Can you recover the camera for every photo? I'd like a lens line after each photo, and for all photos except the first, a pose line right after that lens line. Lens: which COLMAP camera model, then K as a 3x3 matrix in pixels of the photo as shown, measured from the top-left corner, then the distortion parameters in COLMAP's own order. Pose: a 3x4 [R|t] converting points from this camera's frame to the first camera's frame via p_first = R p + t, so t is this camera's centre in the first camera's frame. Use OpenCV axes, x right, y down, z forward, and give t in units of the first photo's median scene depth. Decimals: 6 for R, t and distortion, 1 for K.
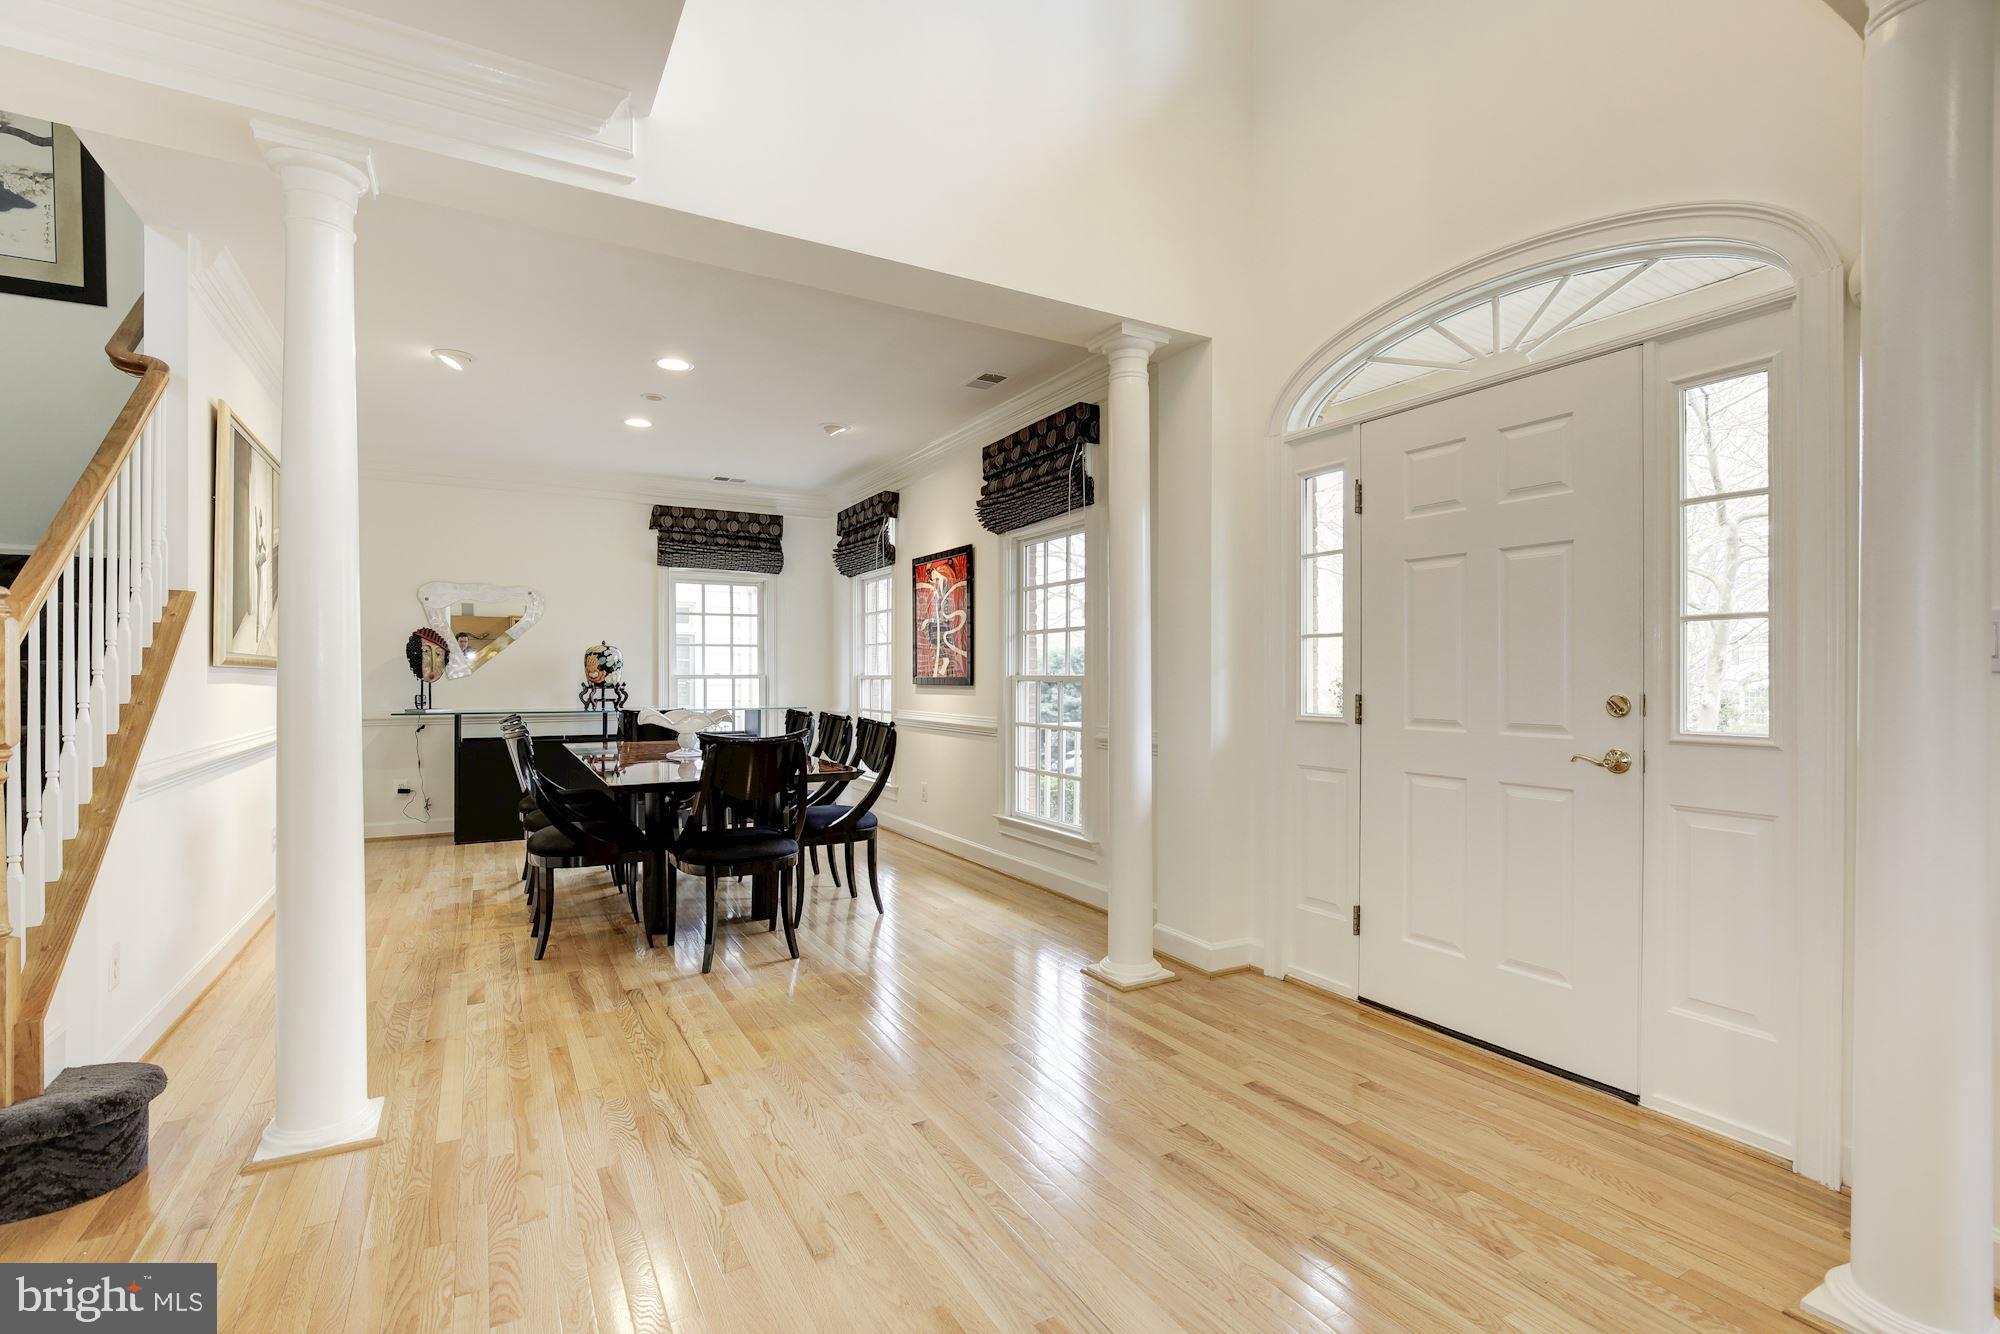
lens RADIAL K [[922.6, 0, 993.9], [0, 922.6, 676.0], [0, 0, 1]] dist [-0.015601, 0.001844]
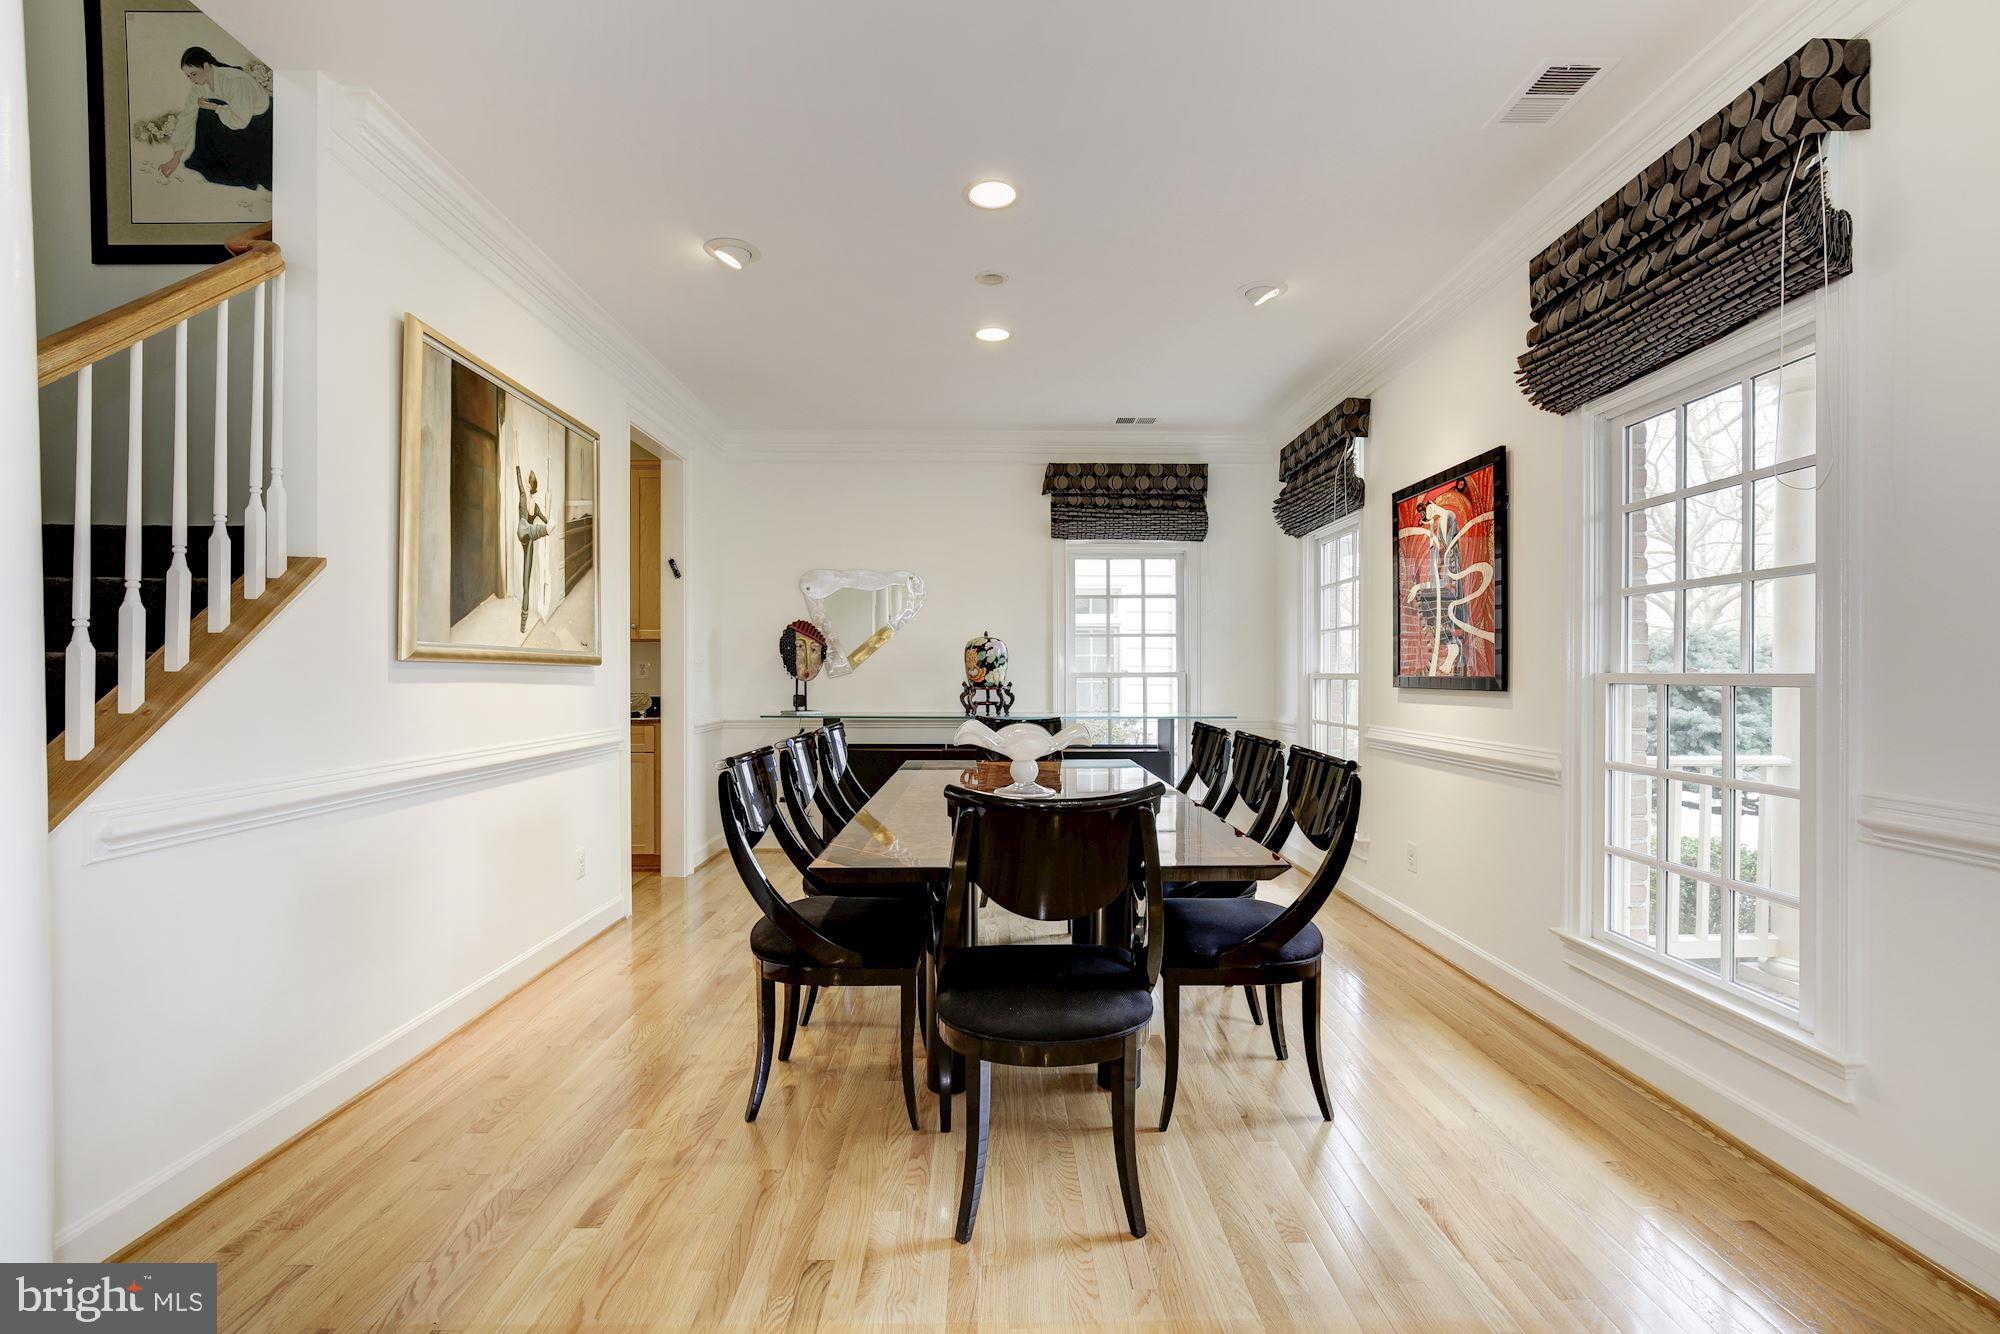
lens RADIAL K [[922.6, 0, 982.6], [0, 922.6, 674.2], [0, 0, 1]] dist [-0.015601, 0.001844]
pose [[0.874542, 0.001073, -0.484949, -0.033254], [-0.000986, 0.999999, 0.000433, -0.000231], [0.484949, 0.000099, 0.874542, 0.364258]]
